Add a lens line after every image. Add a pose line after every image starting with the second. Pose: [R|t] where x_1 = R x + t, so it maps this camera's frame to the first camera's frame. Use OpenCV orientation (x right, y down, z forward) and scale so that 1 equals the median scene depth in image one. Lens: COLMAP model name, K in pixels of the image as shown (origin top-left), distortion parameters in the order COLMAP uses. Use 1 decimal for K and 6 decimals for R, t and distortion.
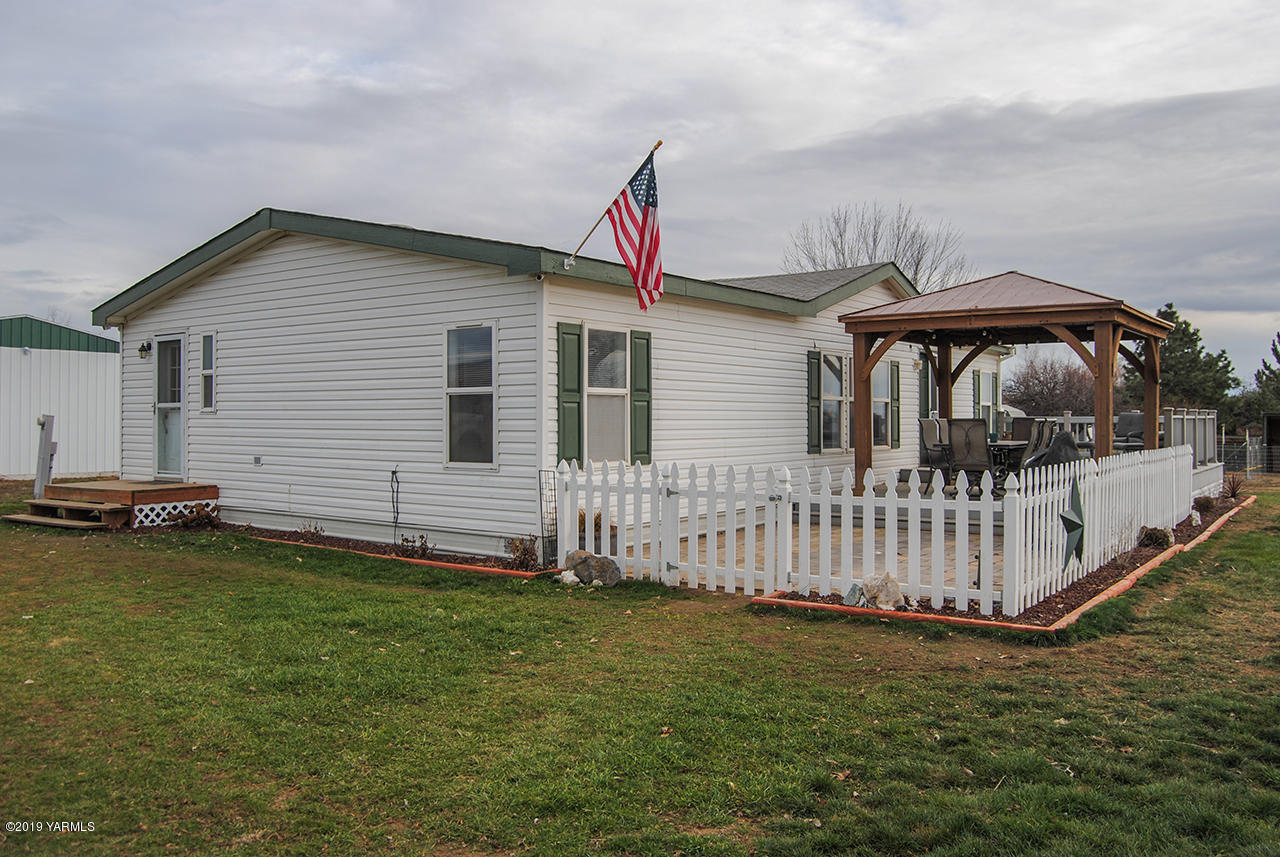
lens RADIAL K [[1035.6, 0, 640.0], [0, 1035.6, 428.5], [0, 0, 1]] dist [-0.089443, 0.055018]
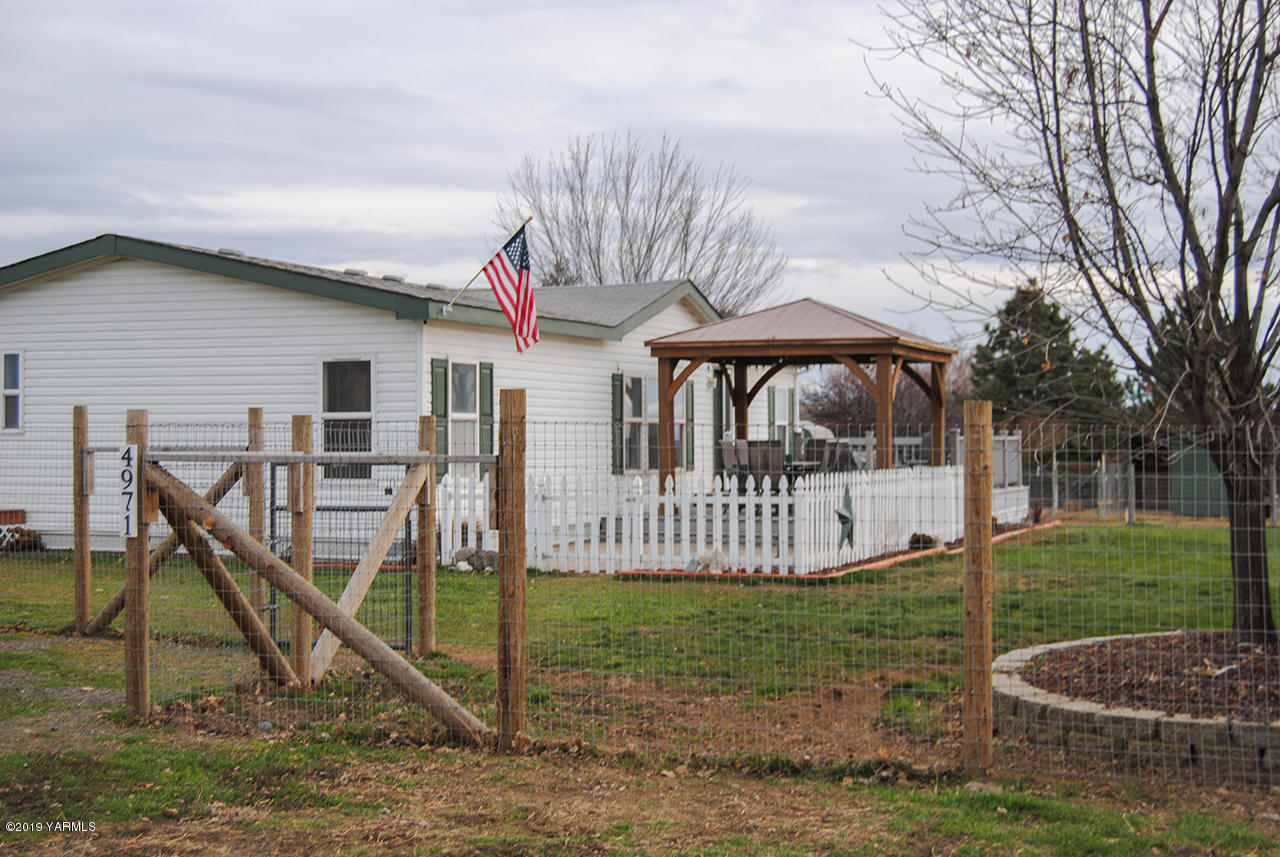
lens RADIAL K [[1826.5, 0, 640.0], [0, 1826.5, 428.5], [0, 0, 1]] dist [-0.015526, -0.021547]
pose [[0.969392, 0.000729, 0.245516, -0.289584], [0.003351, 0.999863, -0.016198, 0.009292], [-0.245494, 0.016525, 0.969257, -0.855611]]
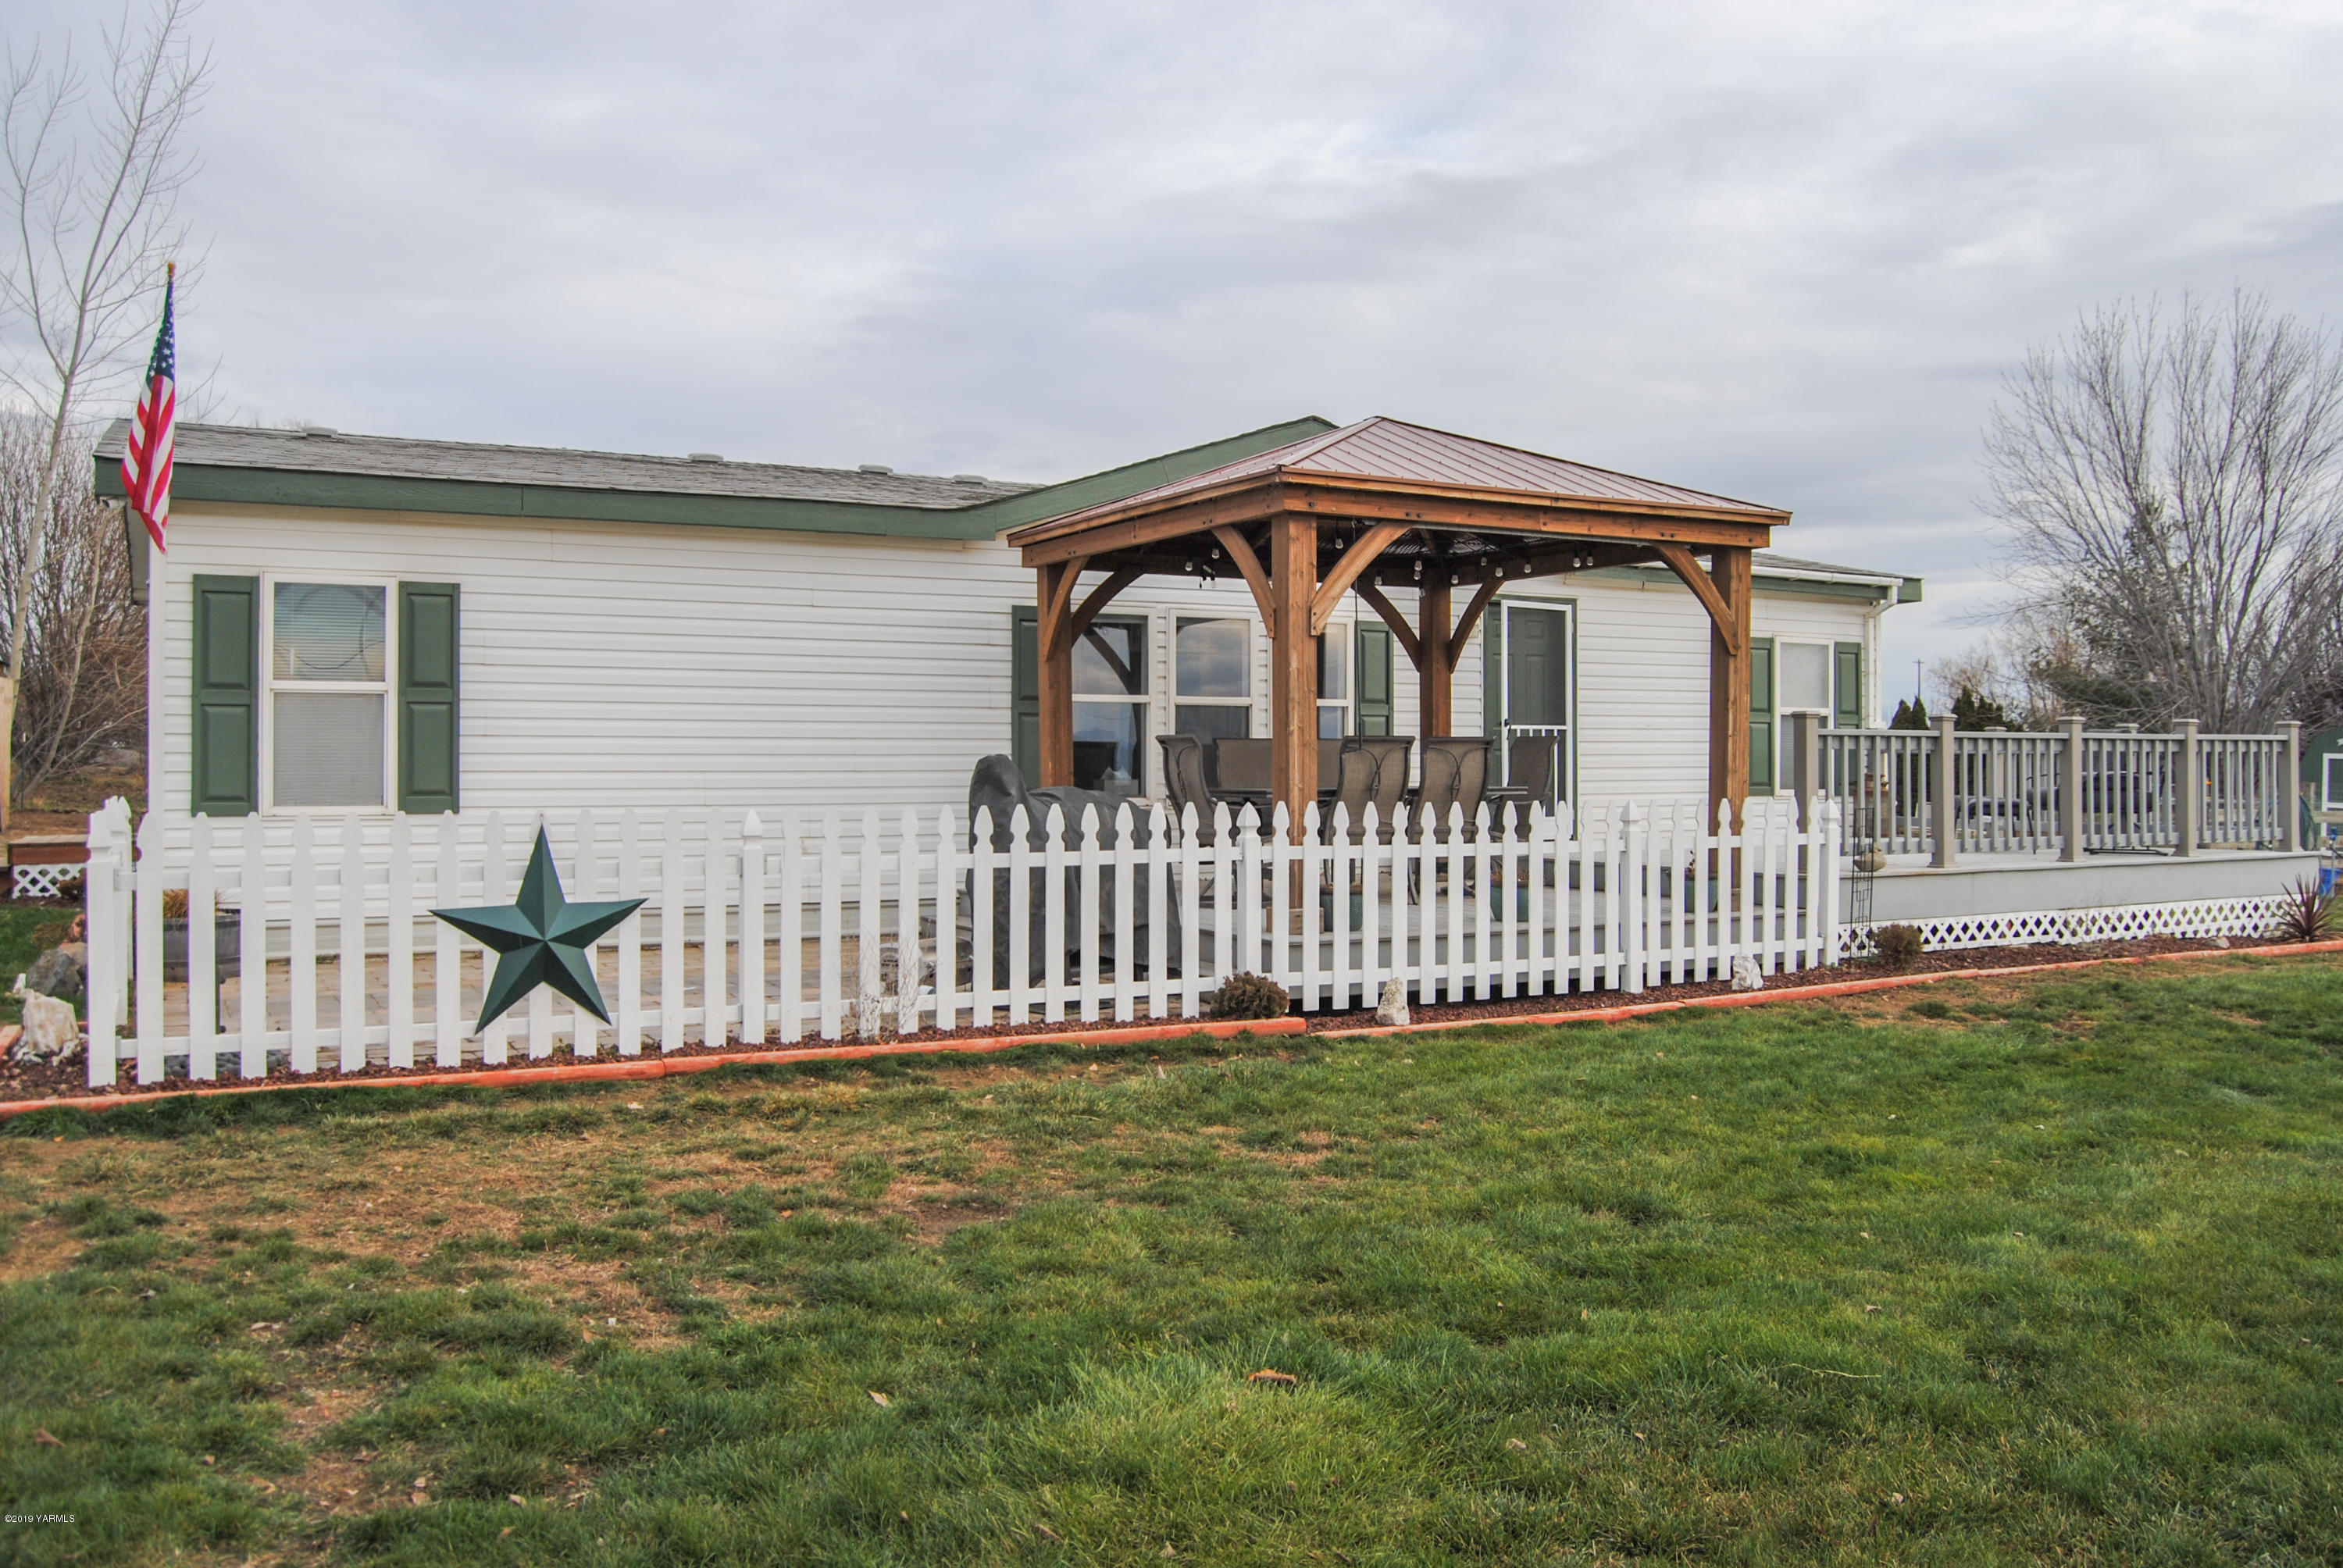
lens RADIAL K [[1881.7, 0, 1171.5], [0, 1881.7, 784.0], [0, 0, 1]] dist [-0.094736, 0.000449]
pose [[0.907264, 0.005982, -0.420519, 0.723630], [-0.005065, 0.999982, 0.003295, 0.011834], [0.420532, -0.000860, 0.907278, 0.208981]]
